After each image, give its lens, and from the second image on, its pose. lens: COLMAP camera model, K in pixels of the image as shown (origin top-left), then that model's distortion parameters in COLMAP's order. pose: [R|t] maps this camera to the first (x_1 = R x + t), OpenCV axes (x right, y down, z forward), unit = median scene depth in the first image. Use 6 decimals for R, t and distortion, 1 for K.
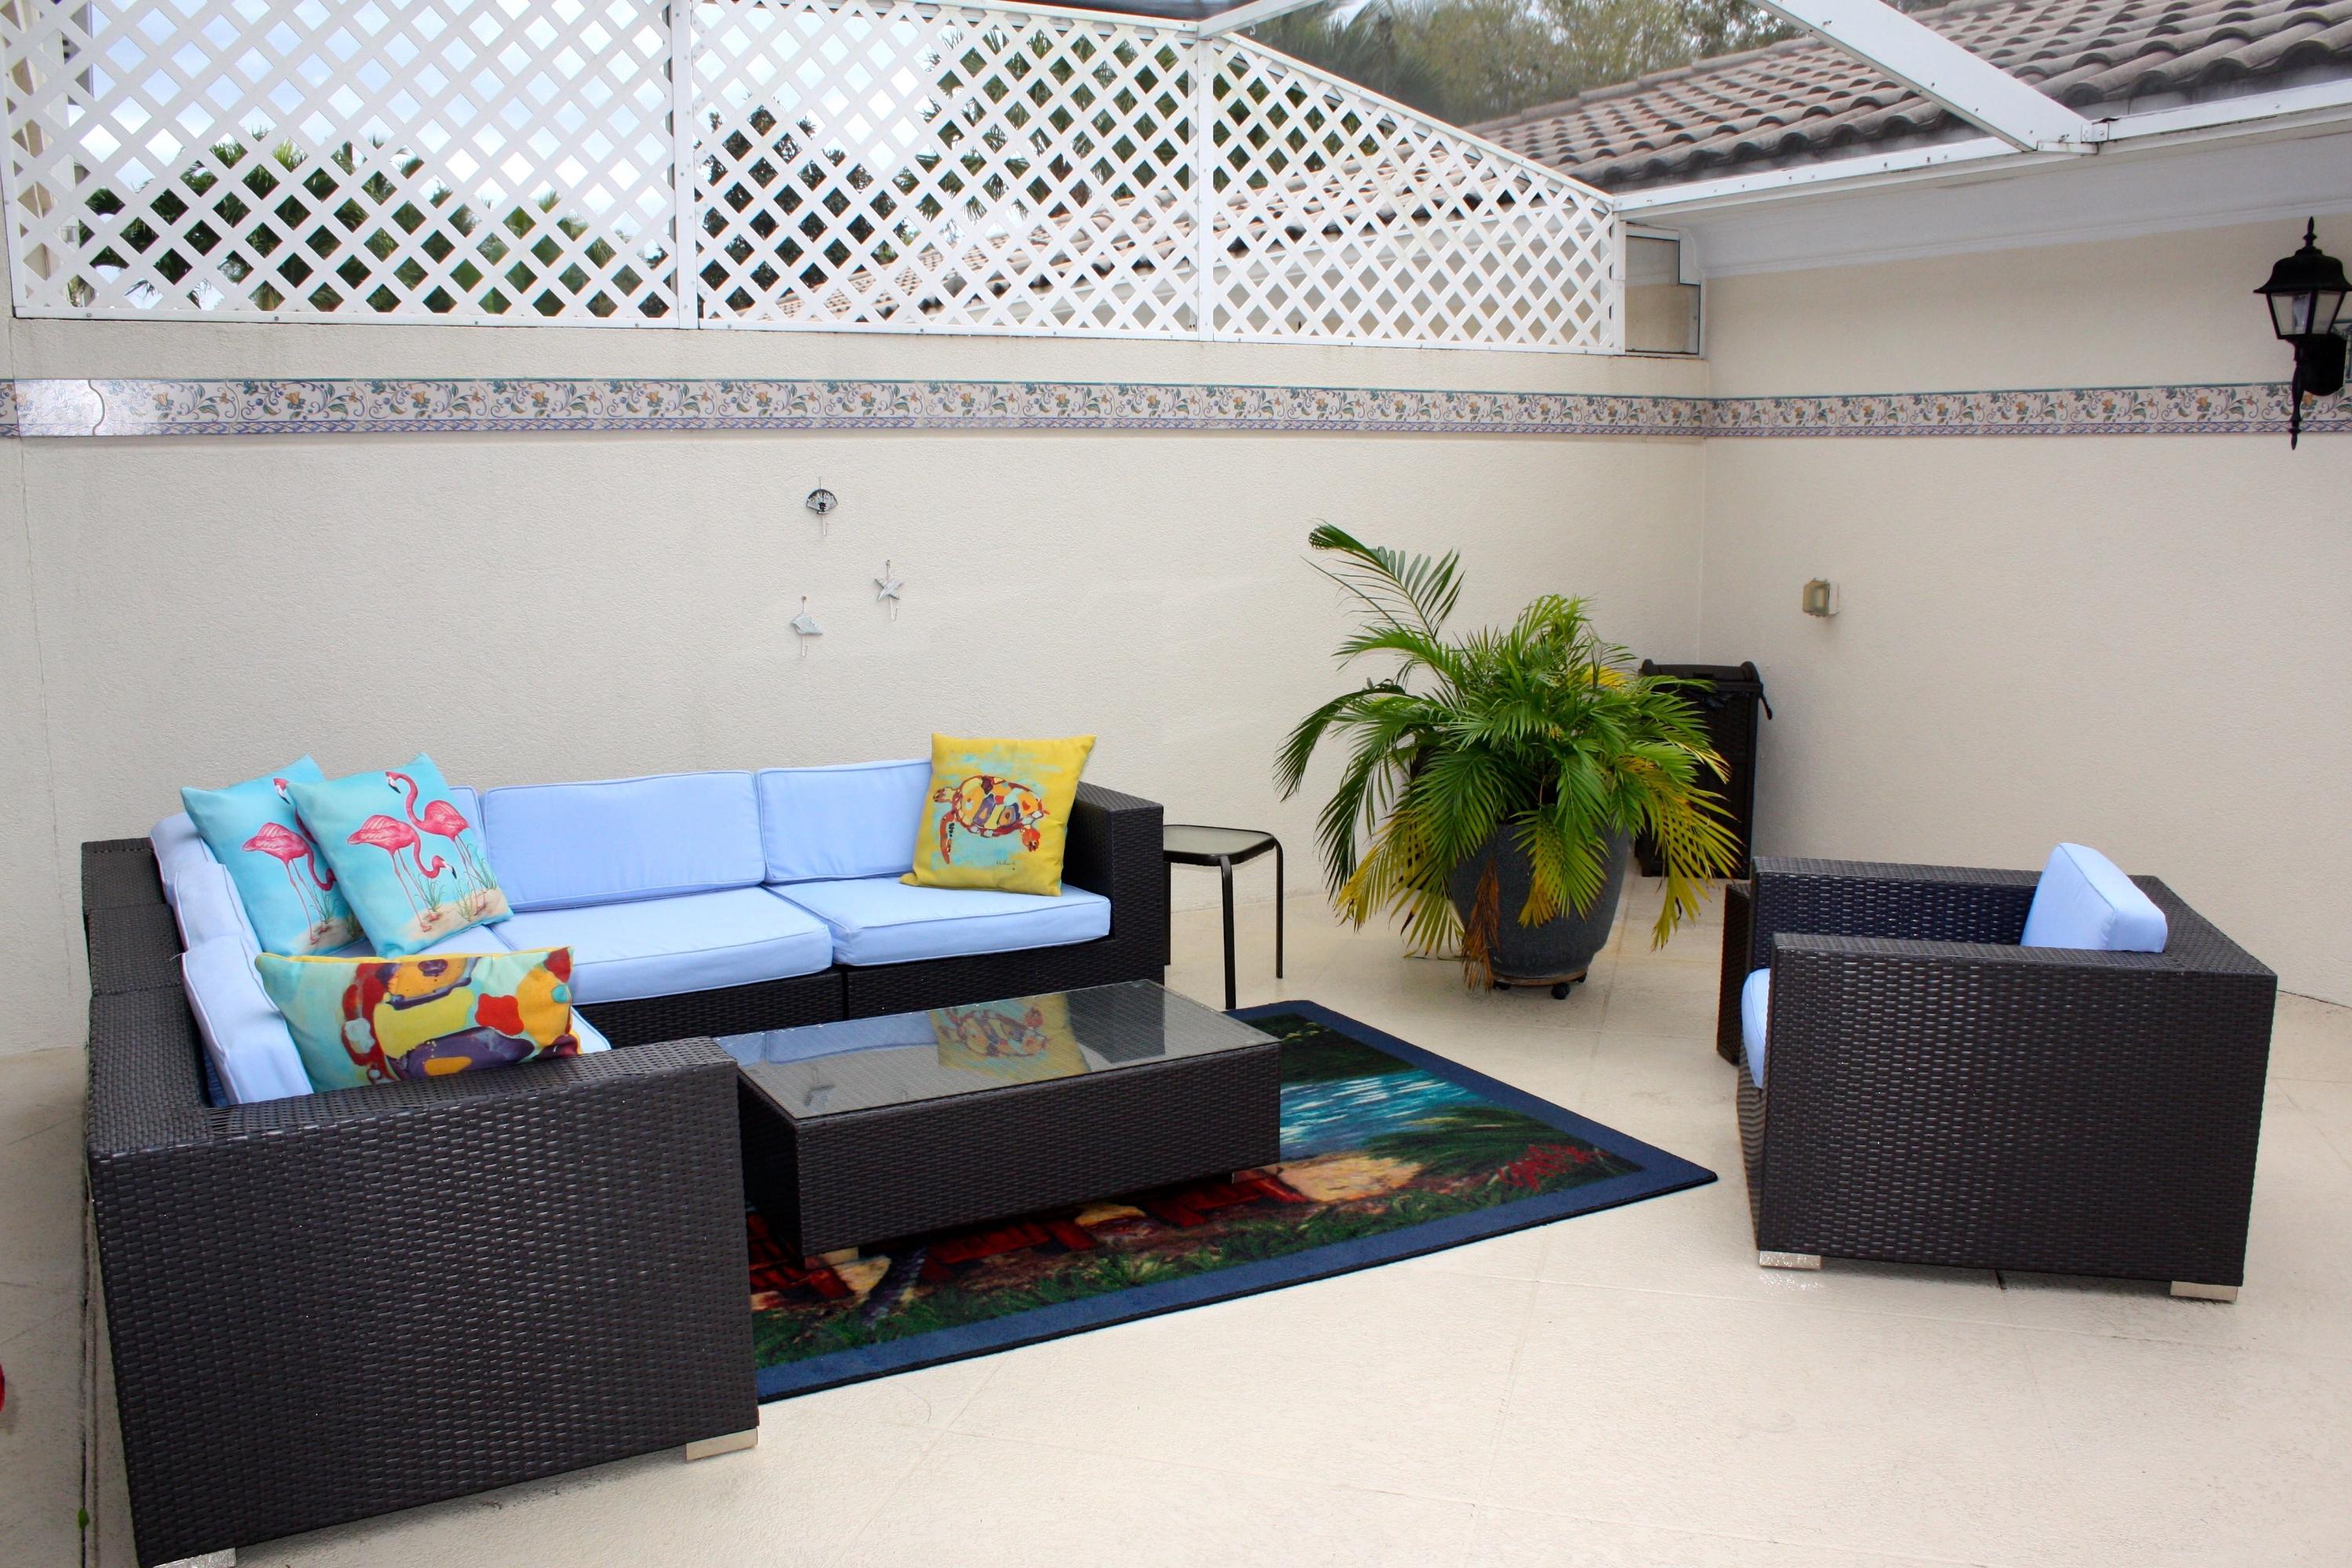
lens RADIAL K [[1962.7, 0, 1171.2], [0, 1962.7, 791.8], [0, 0, 1]] dist [-0.164061, 0.142887]
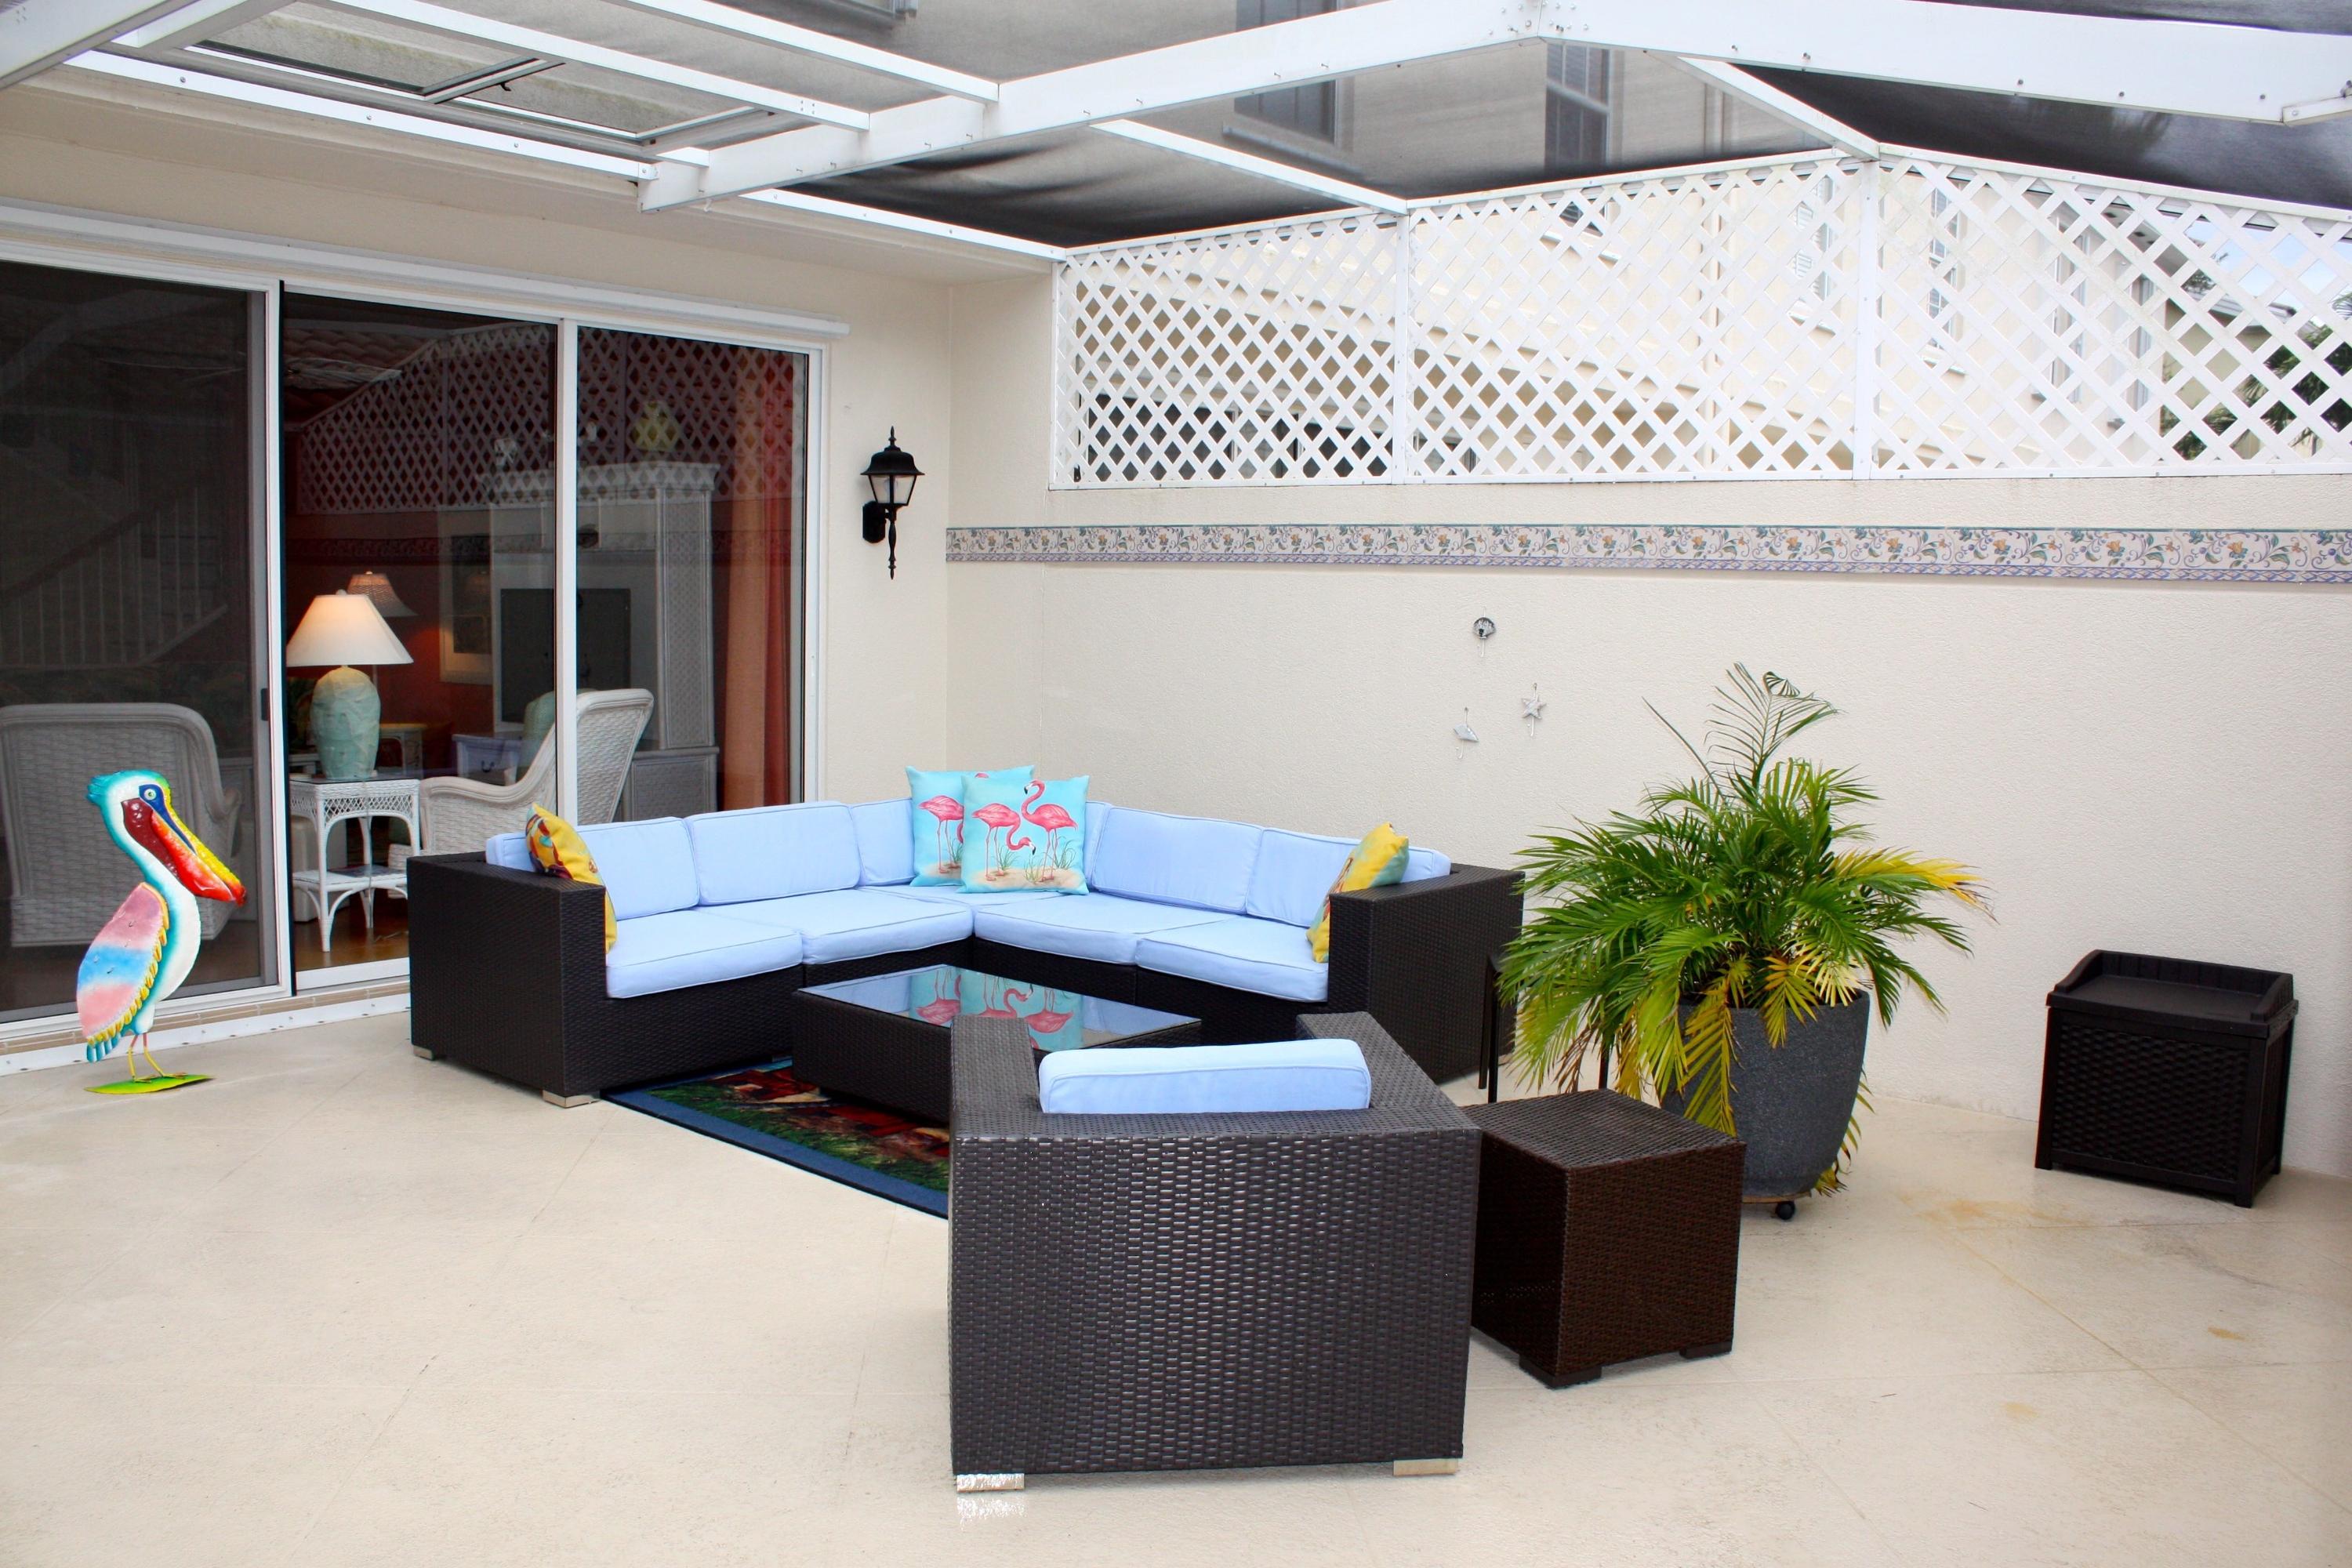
lens RADIAL K [[1962.7, 0, 1171.2], [0, 1962.7, 791.8], [0, 0, 1]] dist [-0.164061, 0.142887]
pose [[0.355144, 0.106881, -0.928682, 0.824392], [-0.179735, 0.982714, 0.044365, -0.068951], [0.917370, 0.151161, 0.368215, 0.400147]]
